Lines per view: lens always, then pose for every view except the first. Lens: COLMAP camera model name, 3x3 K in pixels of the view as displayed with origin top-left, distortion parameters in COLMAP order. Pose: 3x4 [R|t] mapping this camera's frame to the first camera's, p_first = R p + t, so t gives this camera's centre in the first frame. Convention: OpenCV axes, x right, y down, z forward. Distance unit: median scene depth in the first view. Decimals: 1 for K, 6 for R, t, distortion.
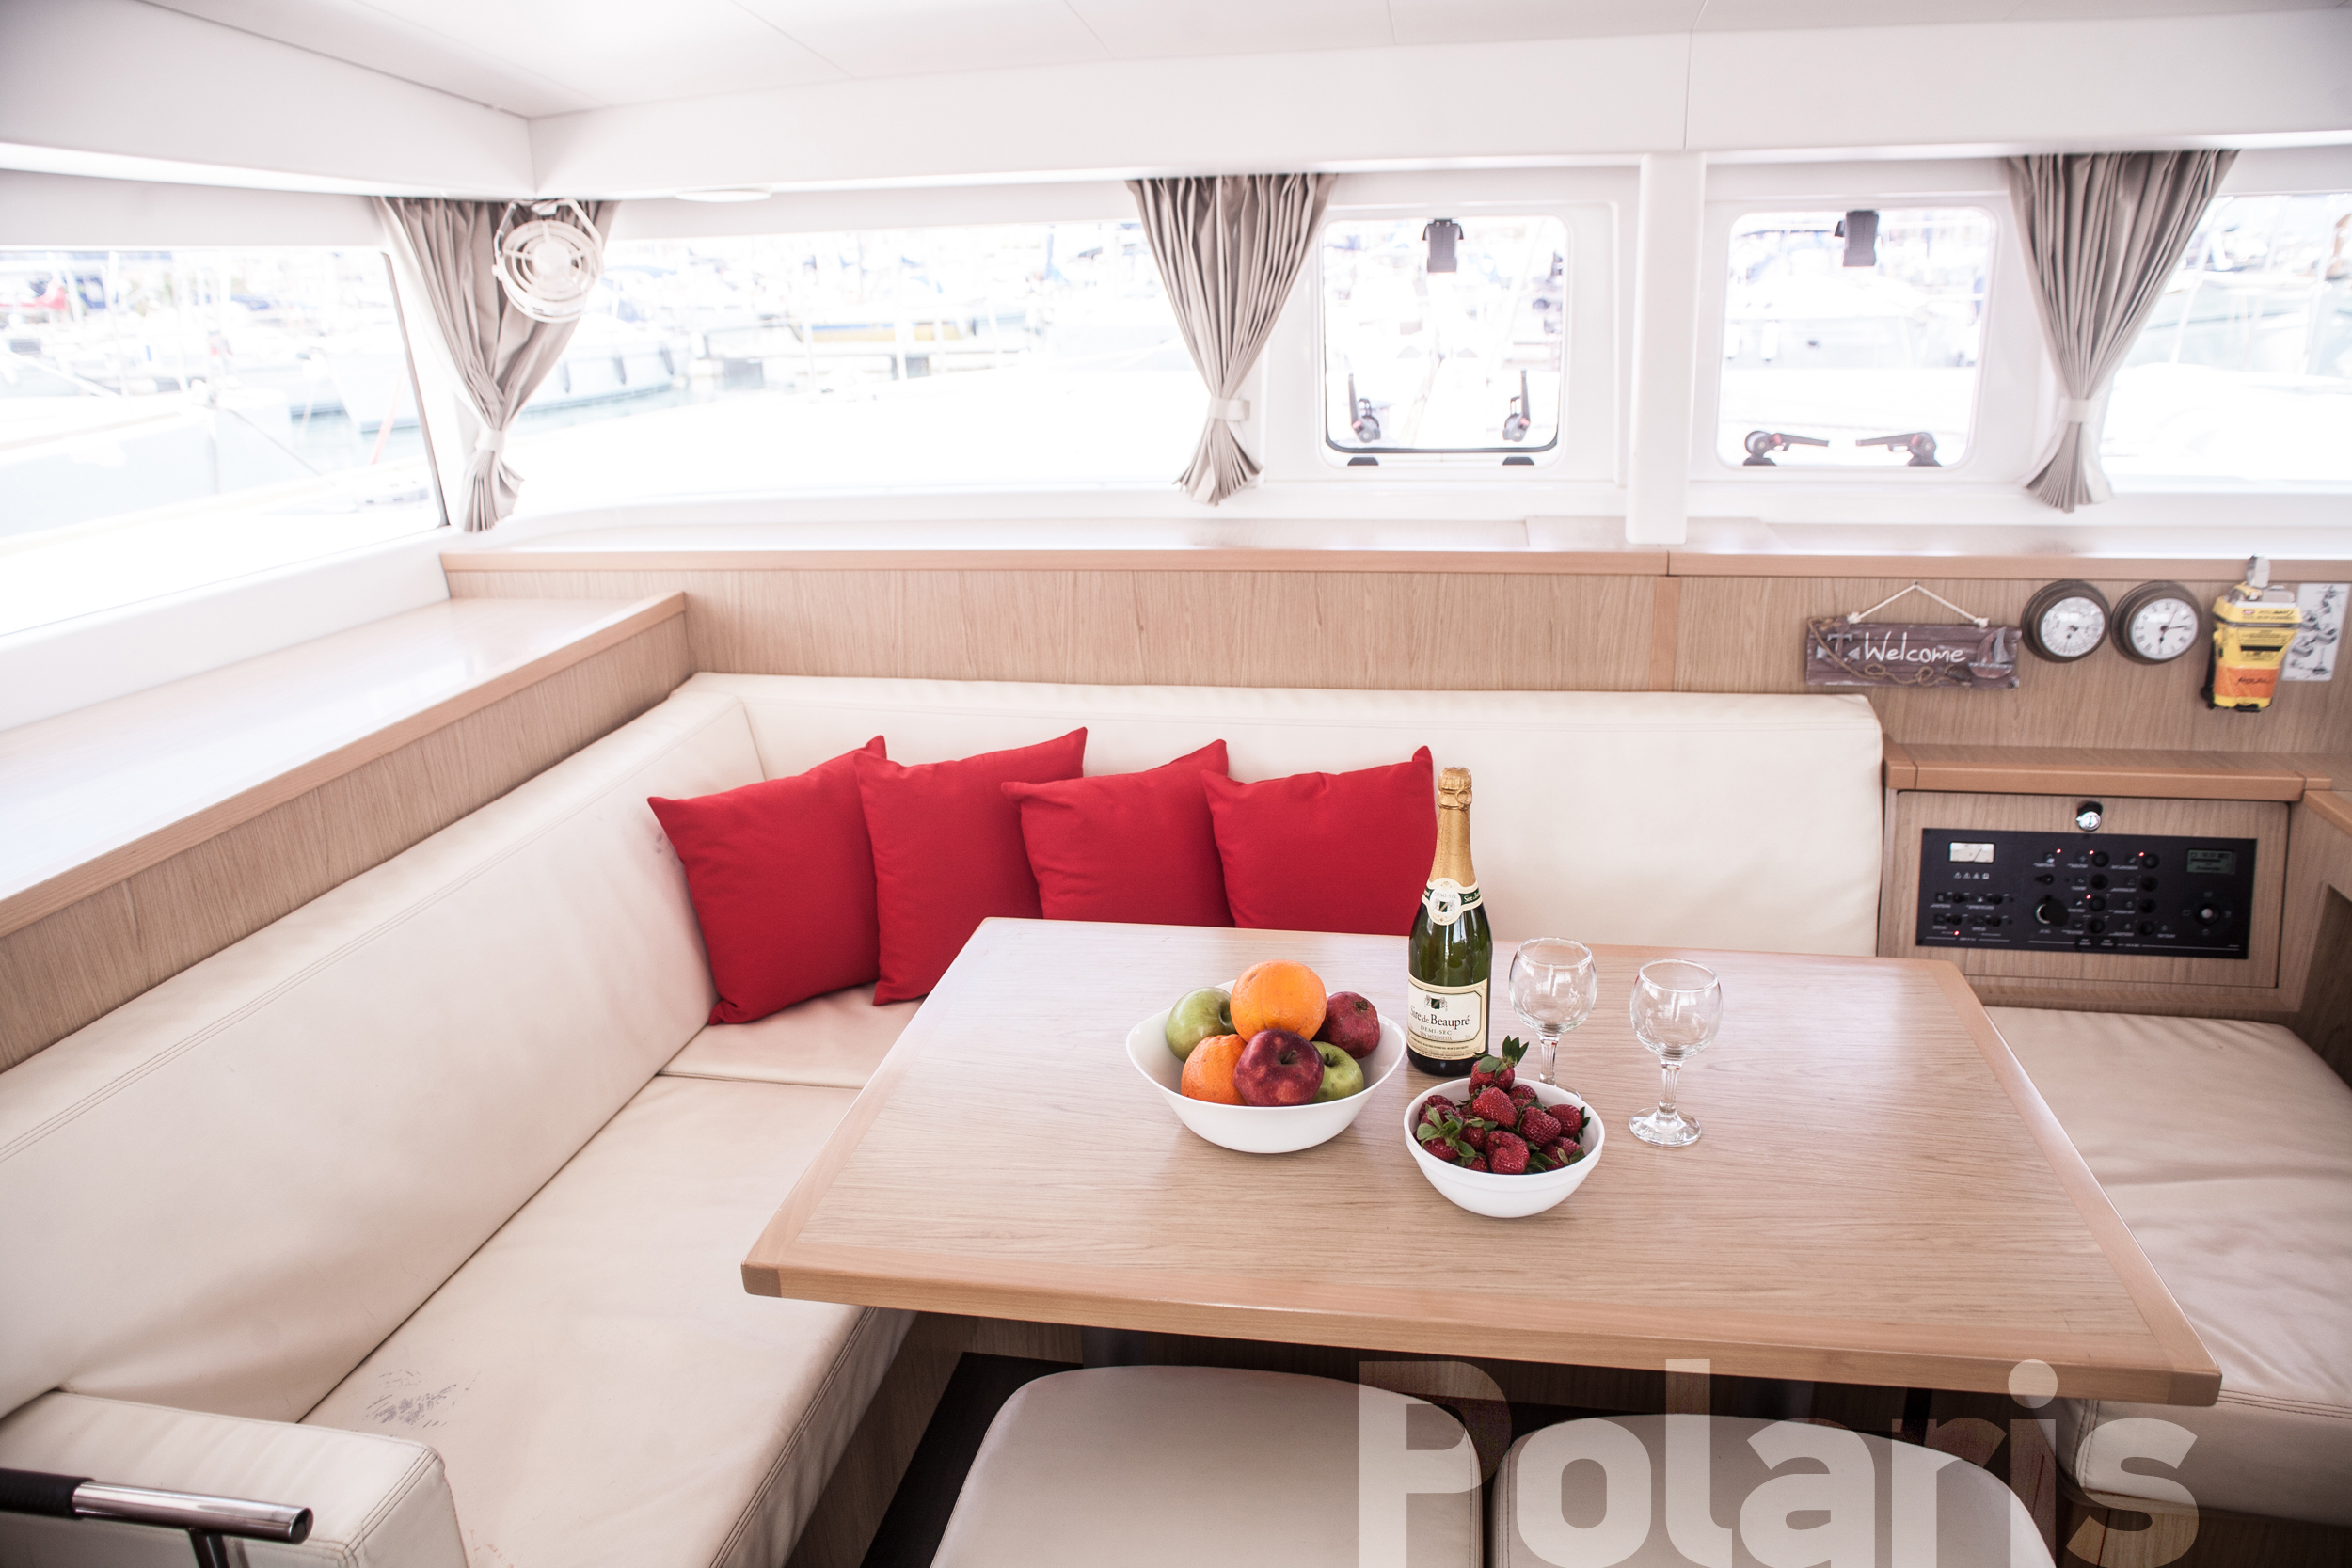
lens RADIAL K [[1611.7, 0, 1165.6], [0, 1611.7, 791.9], [0, 0, 1]] dist [-0.096063, 0.065544]
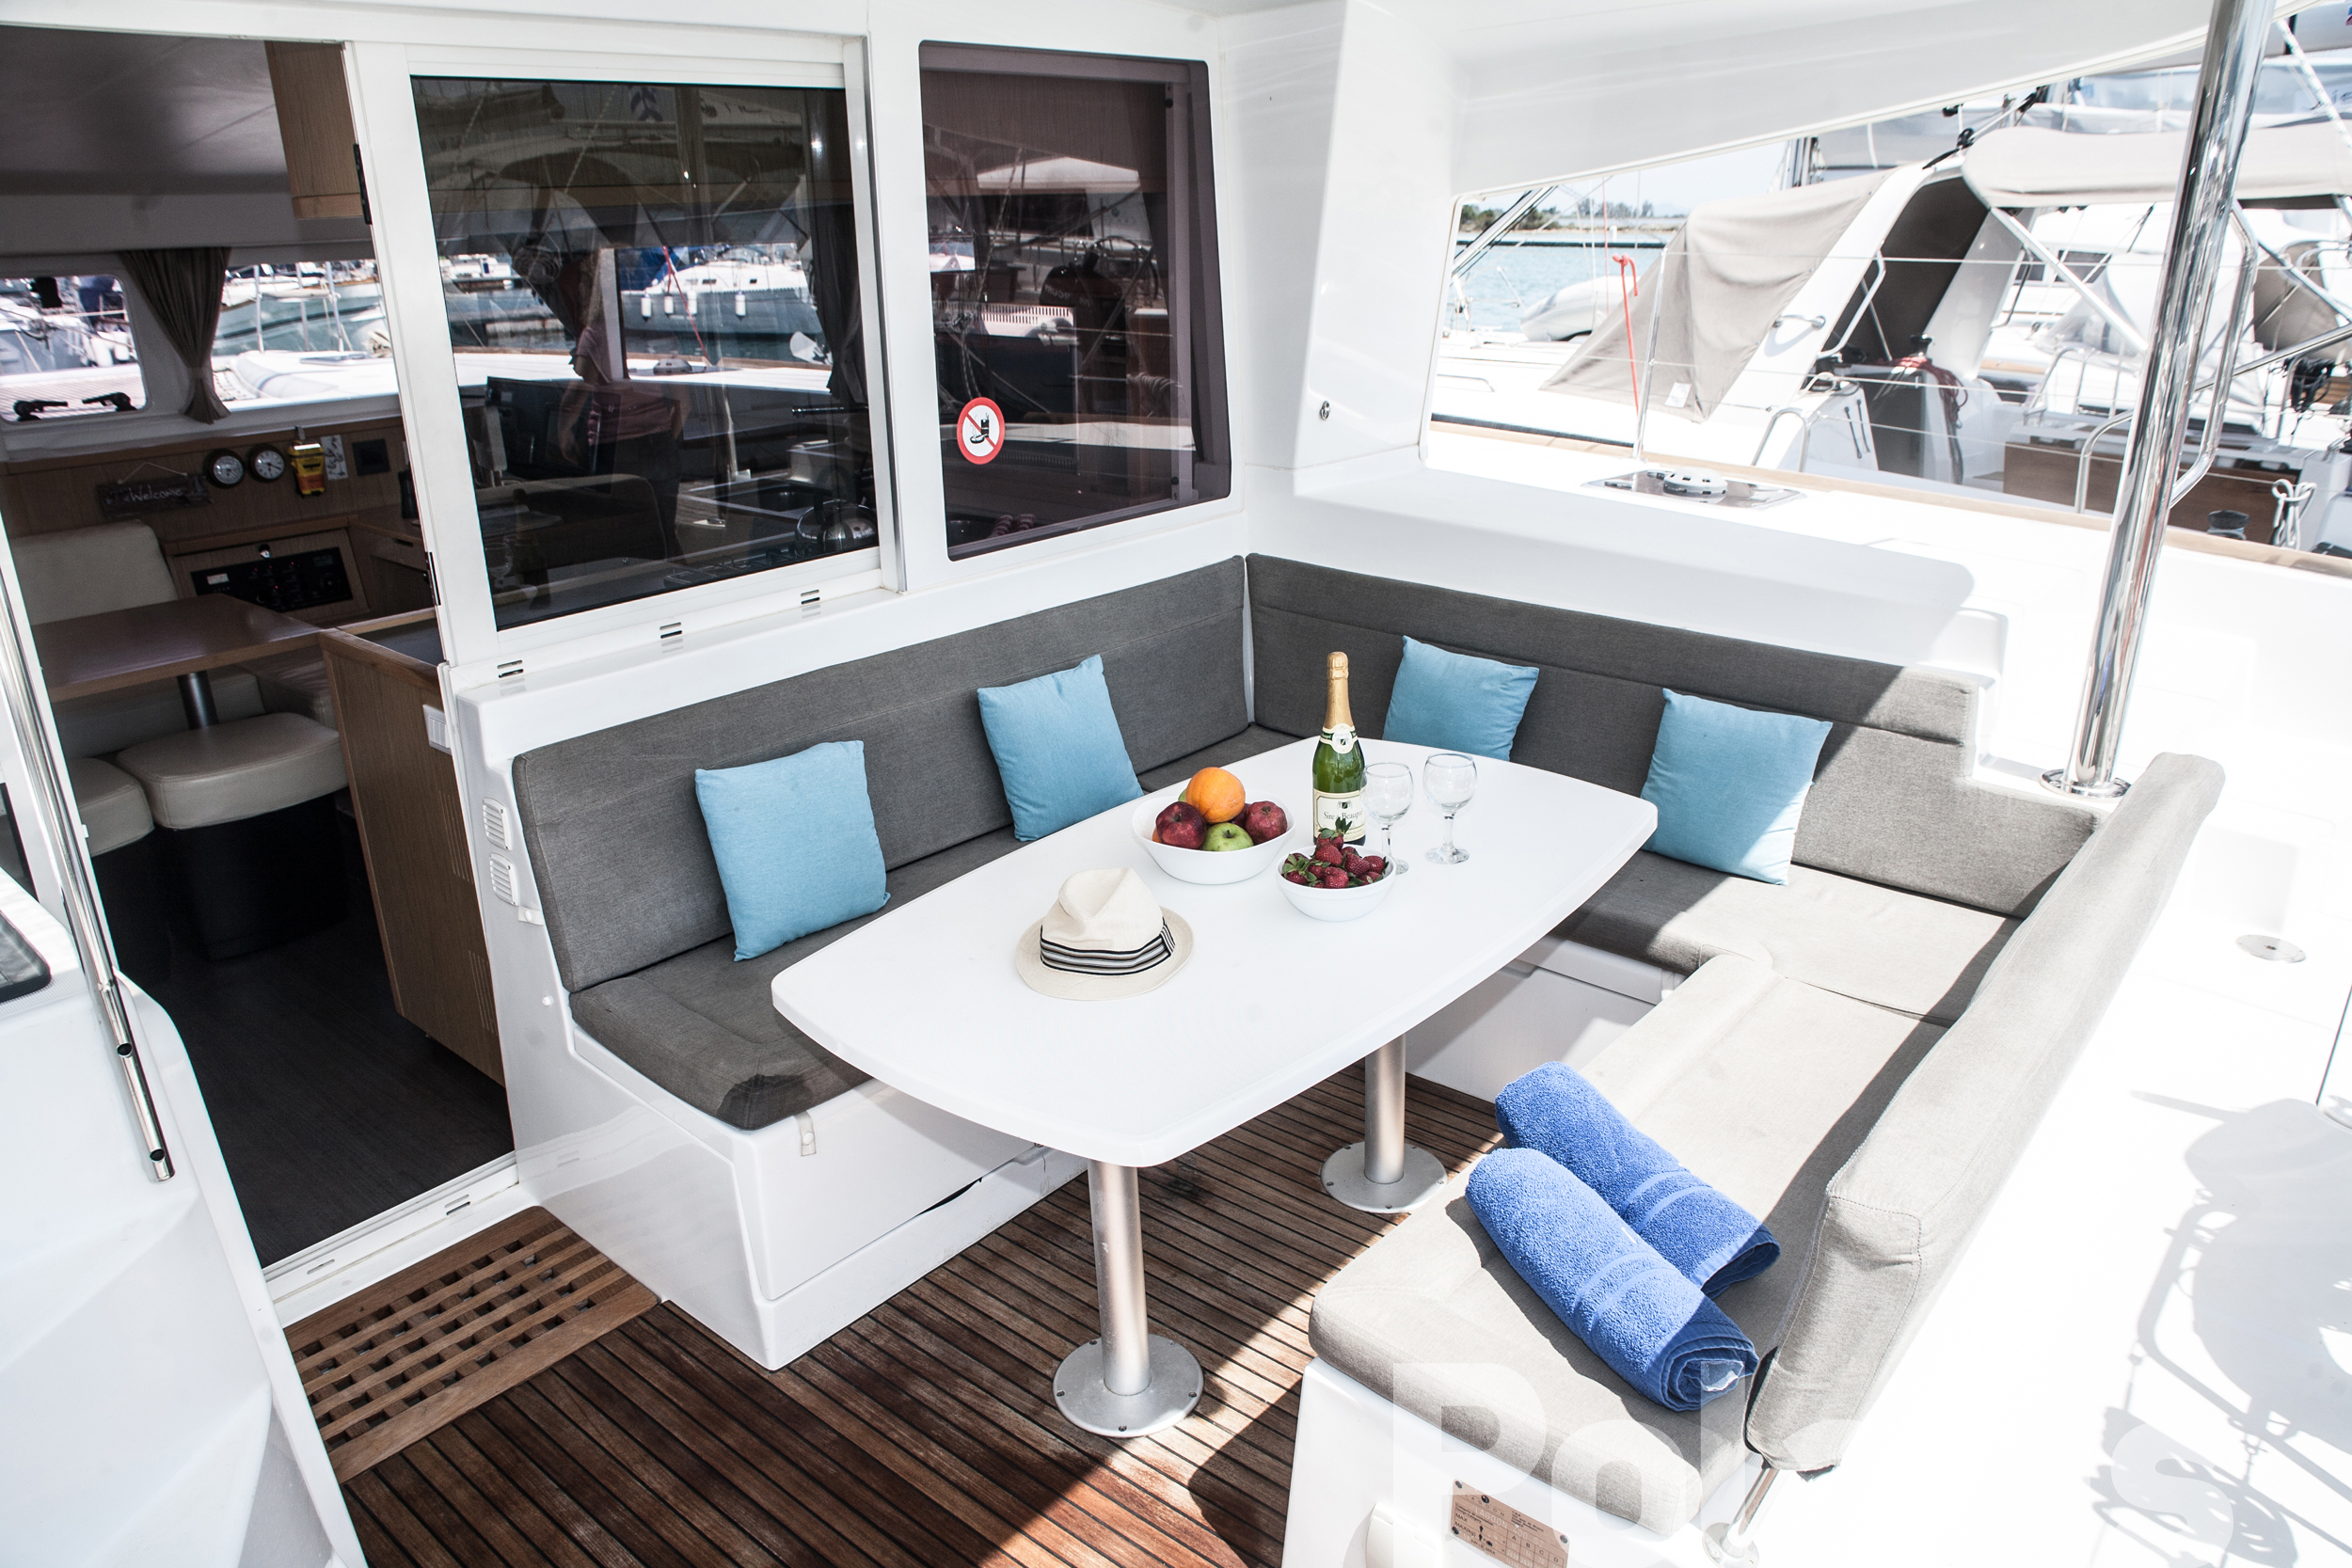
lens RADIAL K [[1611.7, 0, 1186.0], [0, 1611.7, 782.2], [0, 0, 1]] dist [-0.096063, 0.065544]
pose [[0.495306, -0.275267, 0.823954, -0.632949], [0.278614, 0.948703, 0.149459, 0.332440], [-0.822828, 0.155537, 0.546591, -1.140379]]
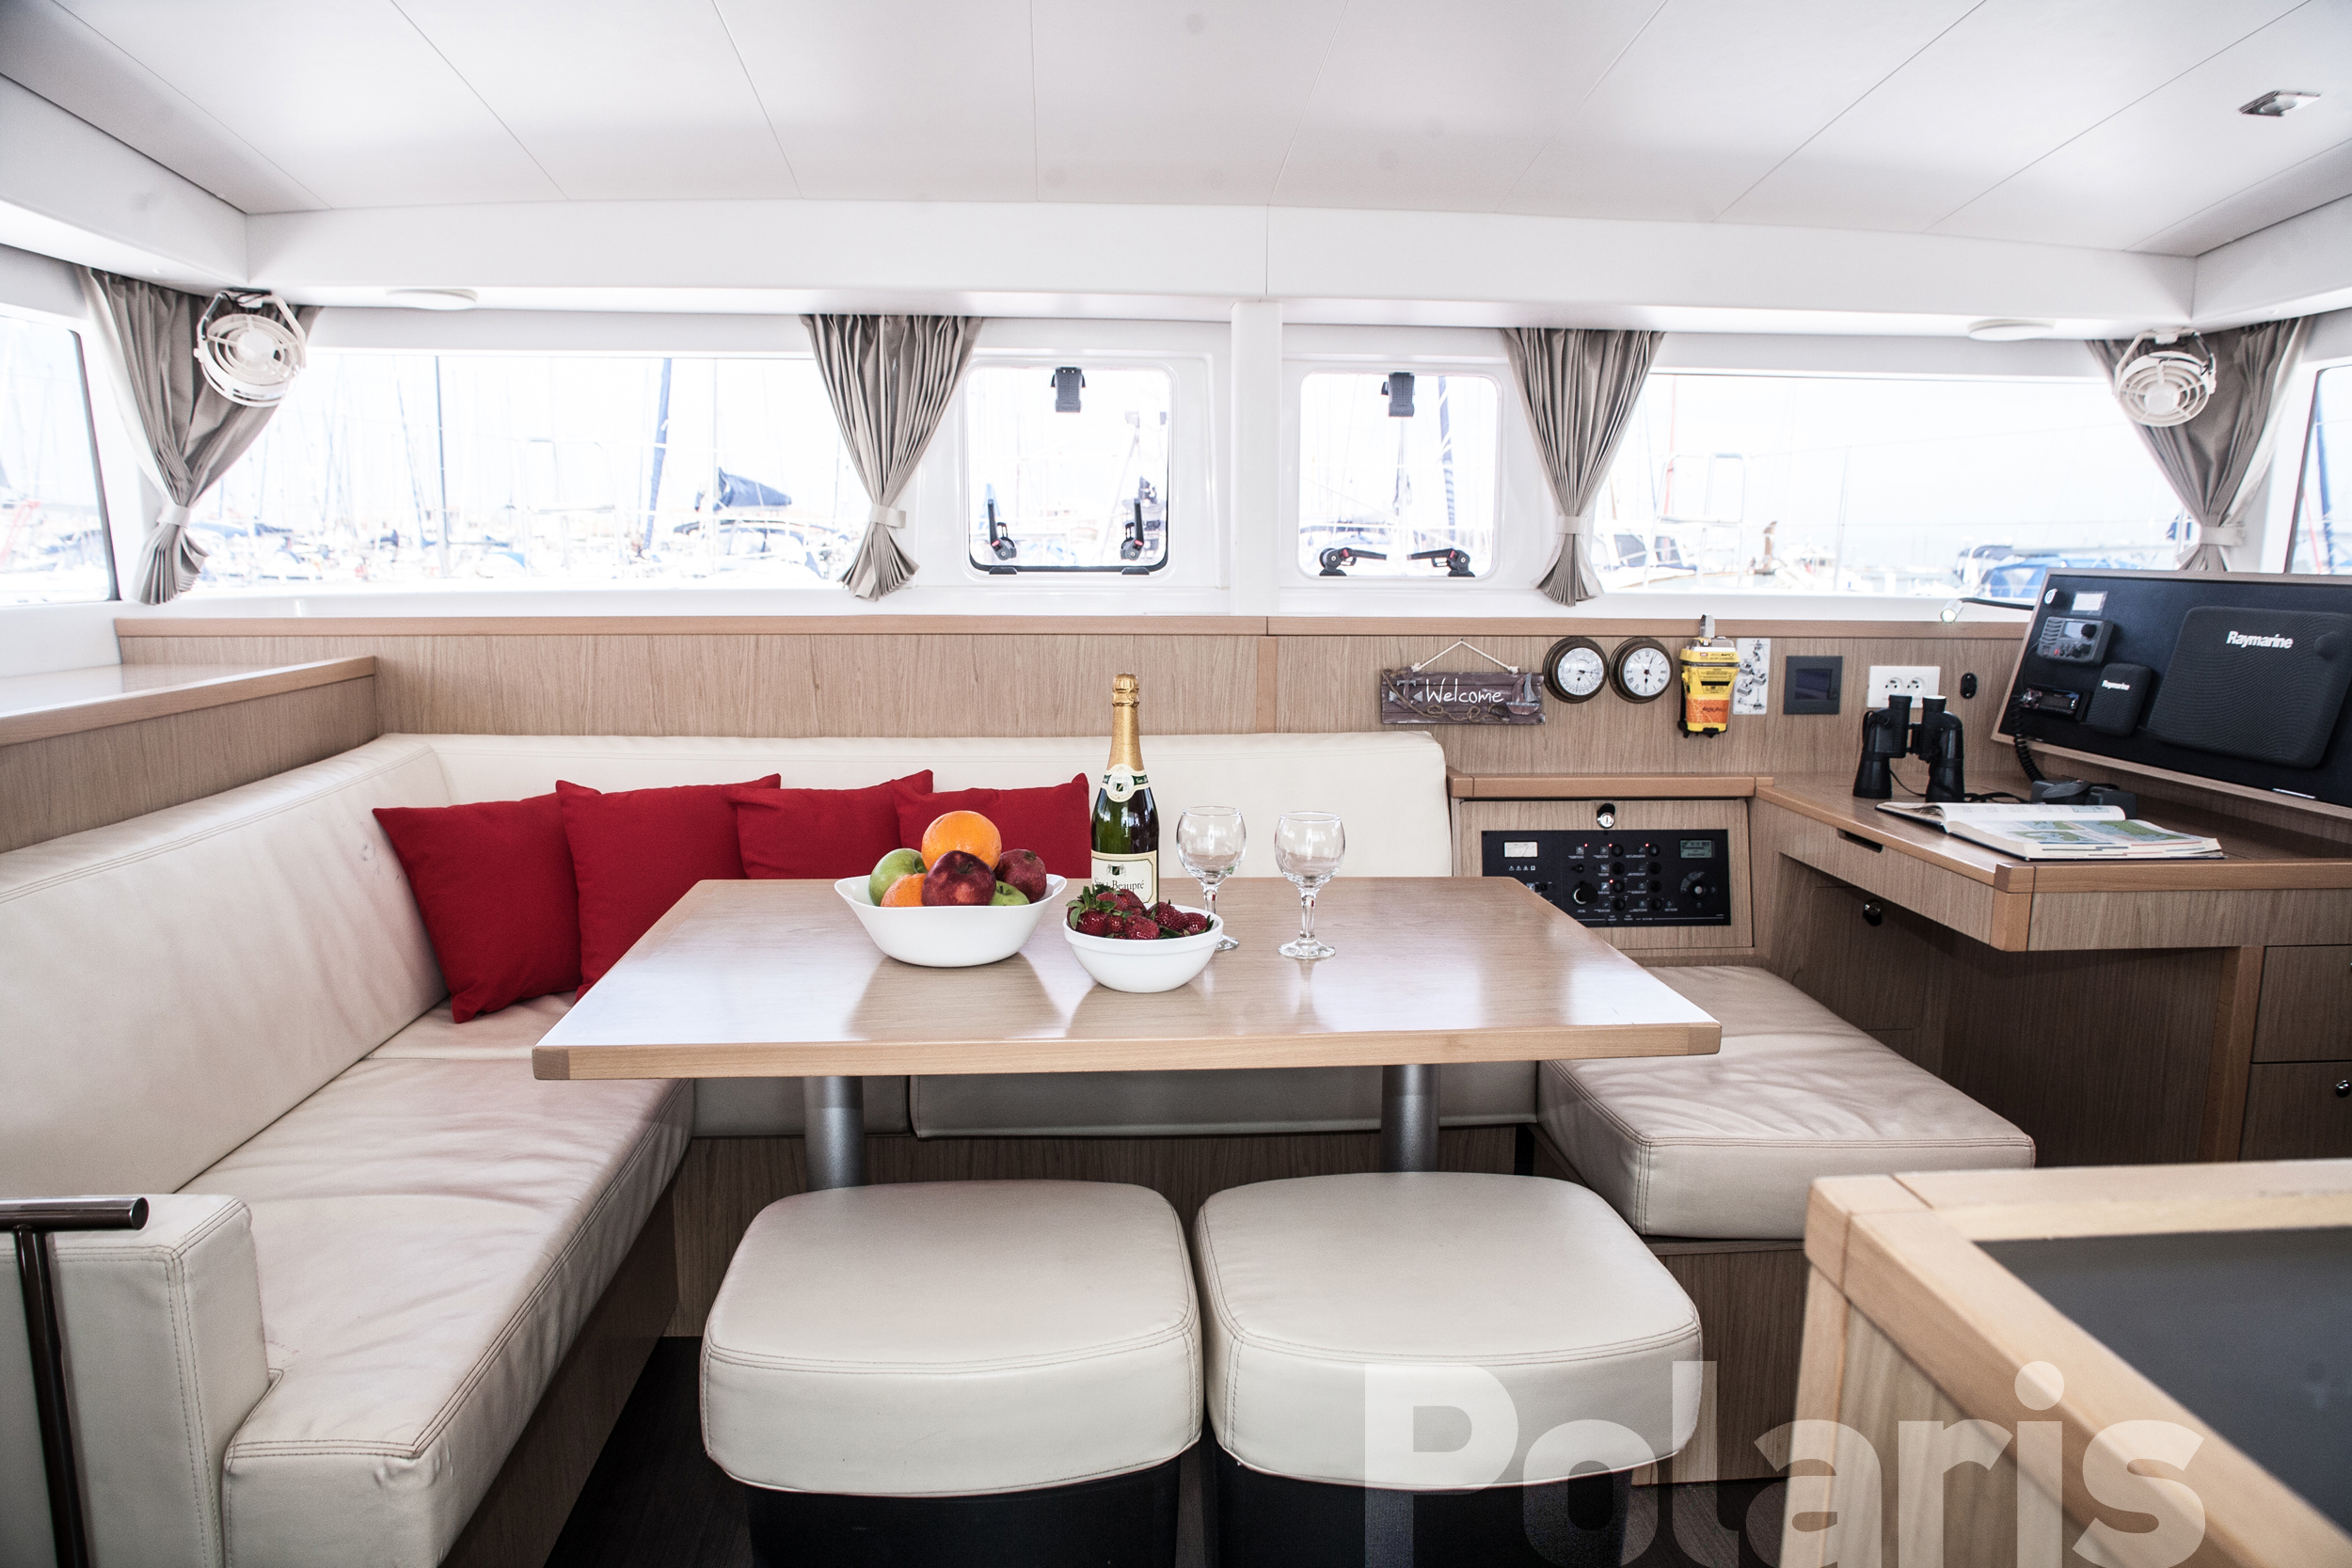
lens RADIAL K [[1611.7, 0, 1162.6], [0, 1611.7, 790.1], [0, 0, 1]] dist [-0.096063, 0.065544]
pose [[0.967862, 0.000101, 0.251482, -0.068322], [0.044503, 0.984149, -0.171670, 0.185960], [-0.247513, 0.177344, 0.952516, -0.119630]]
